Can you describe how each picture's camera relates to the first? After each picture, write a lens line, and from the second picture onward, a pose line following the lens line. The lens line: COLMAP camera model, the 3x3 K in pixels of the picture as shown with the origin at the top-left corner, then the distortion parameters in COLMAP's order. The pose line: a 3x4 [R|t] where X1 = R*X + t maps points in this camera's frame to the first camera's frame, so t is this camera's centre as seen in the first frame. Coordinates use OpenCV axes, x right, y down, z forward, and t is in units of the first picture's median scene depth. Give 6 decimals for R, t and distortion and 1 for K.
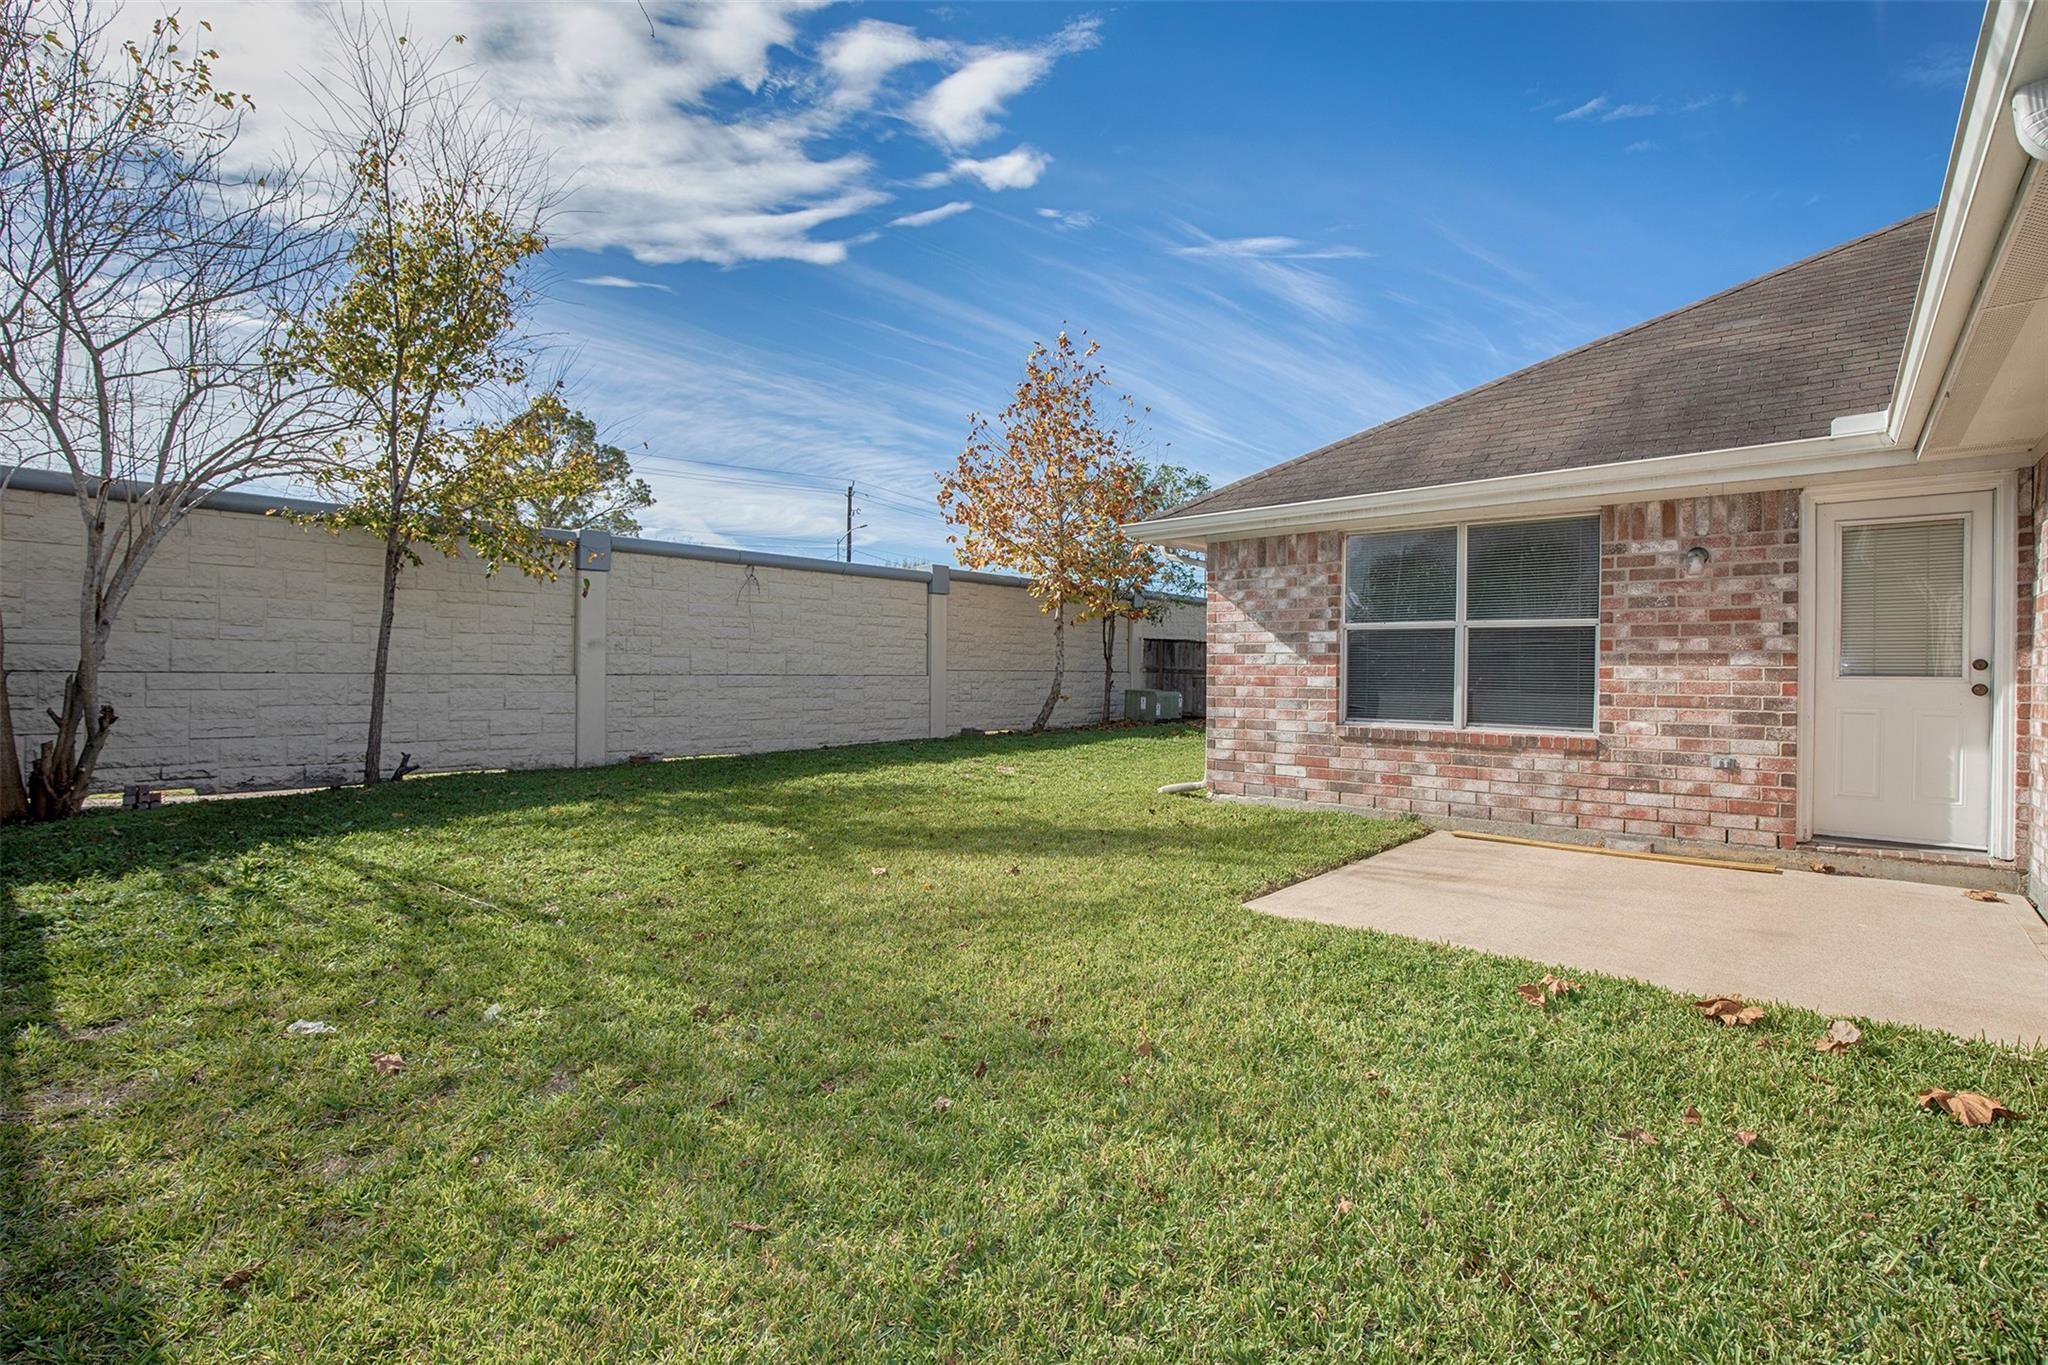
lens RADIAL K [[932.3, 0, 1034.8], [0, 932.3, 678.7], [0, 0, 1]] dist [-0.034062, 0.005161]
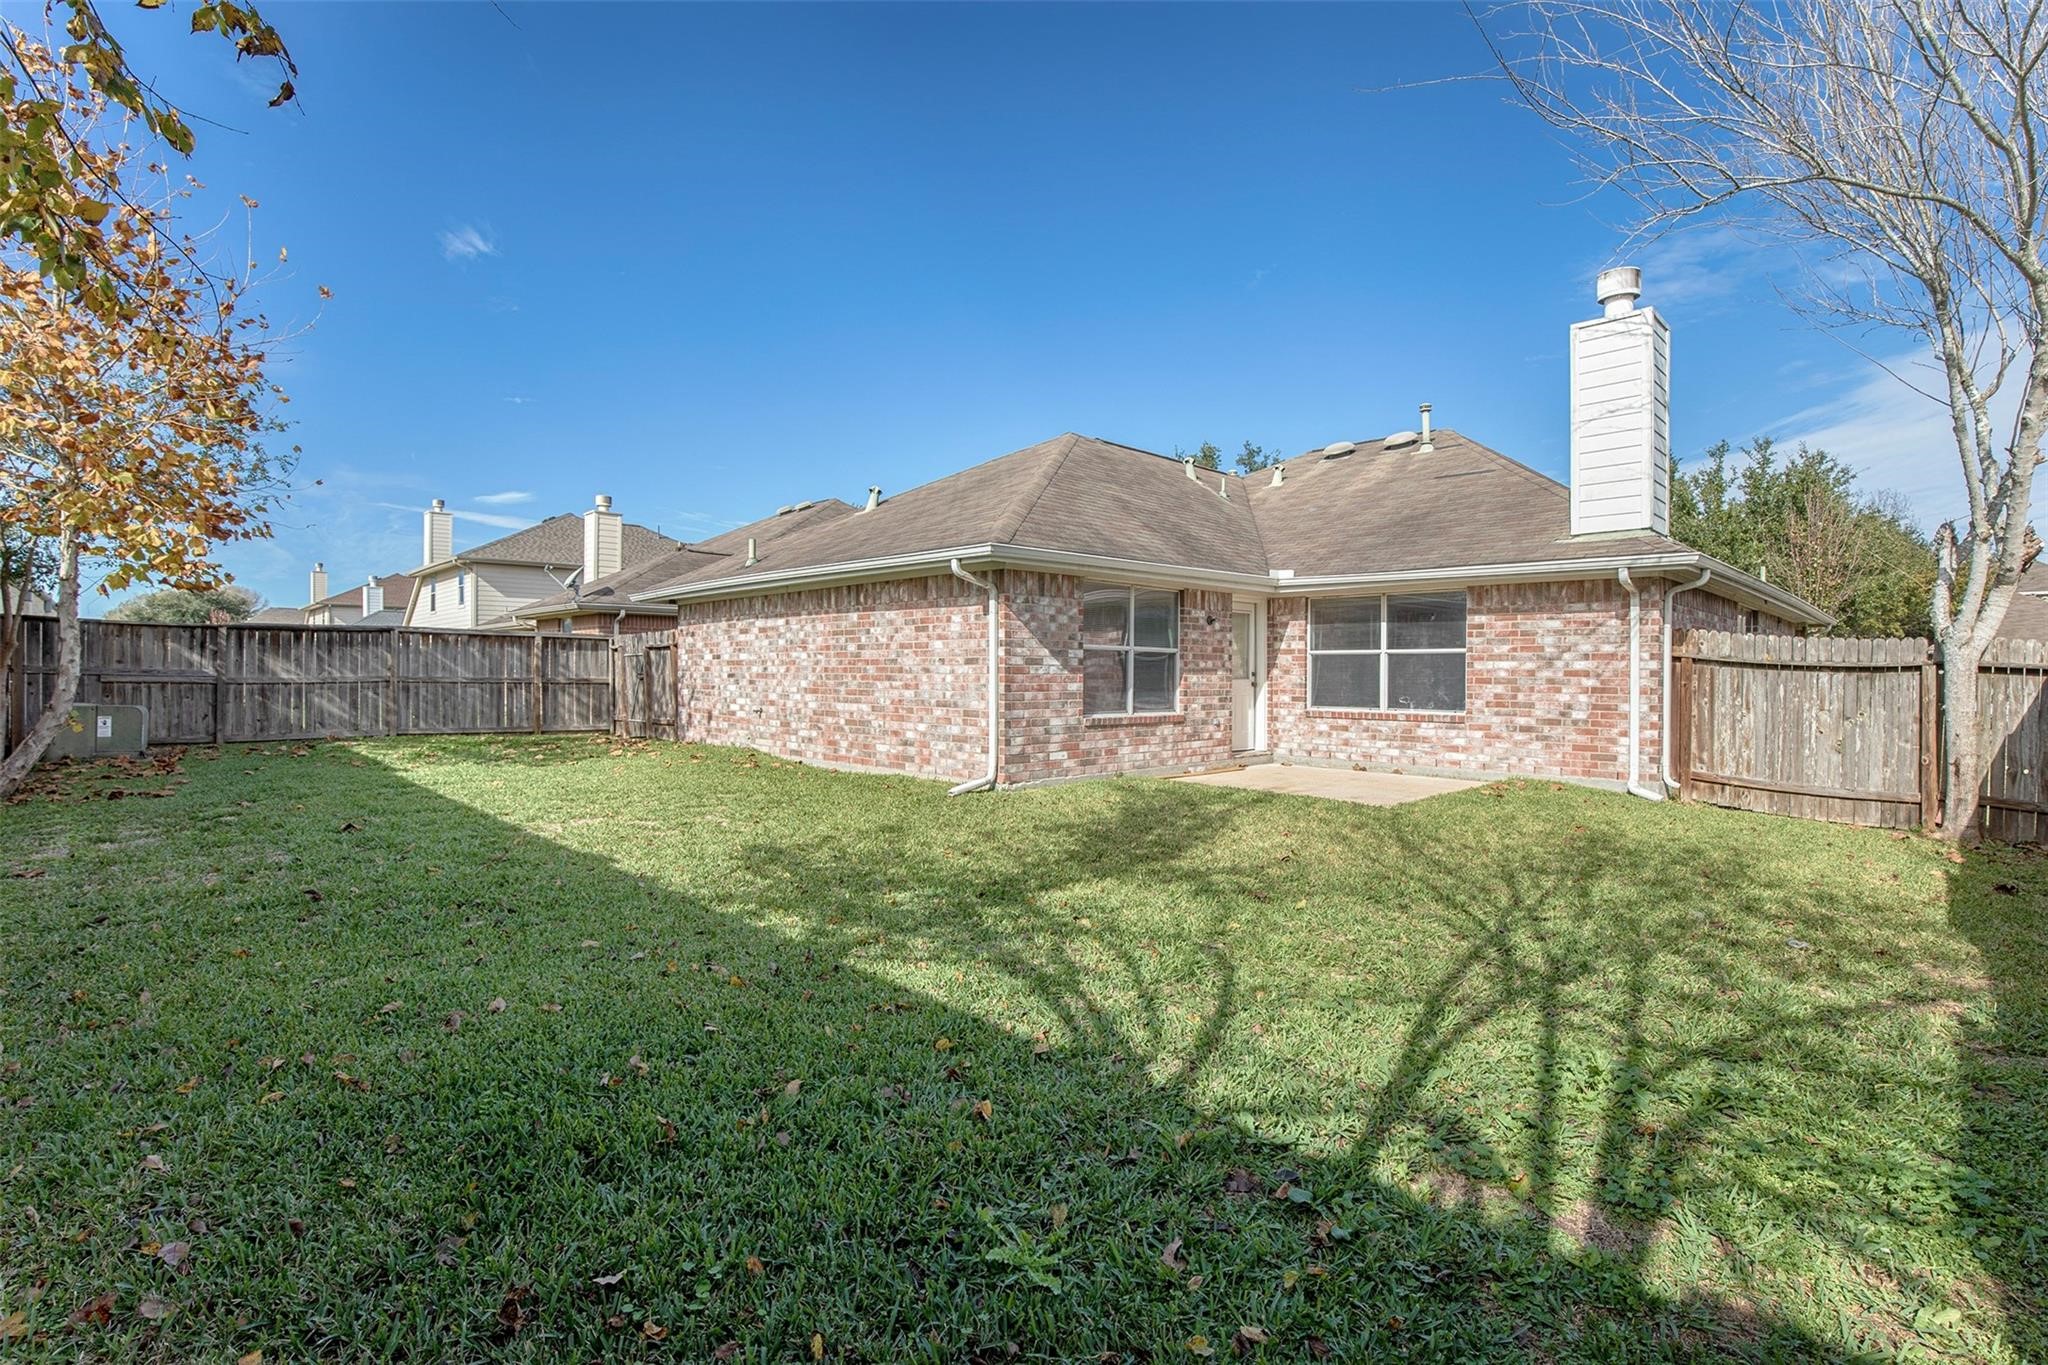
lens RADIAL K [[932.3, 0, 1023.9], [0, 932.3, 678.4], [0, 0, 1]] dist [-0.034062, 0.005161]
pose [[0.094650, -0.022550, 0.995255, -1.051443], [-0.005472, 0.999717, 0.023171, -0.040171], [-0.995496, -0.007639, 0.094500, 0.947553]]
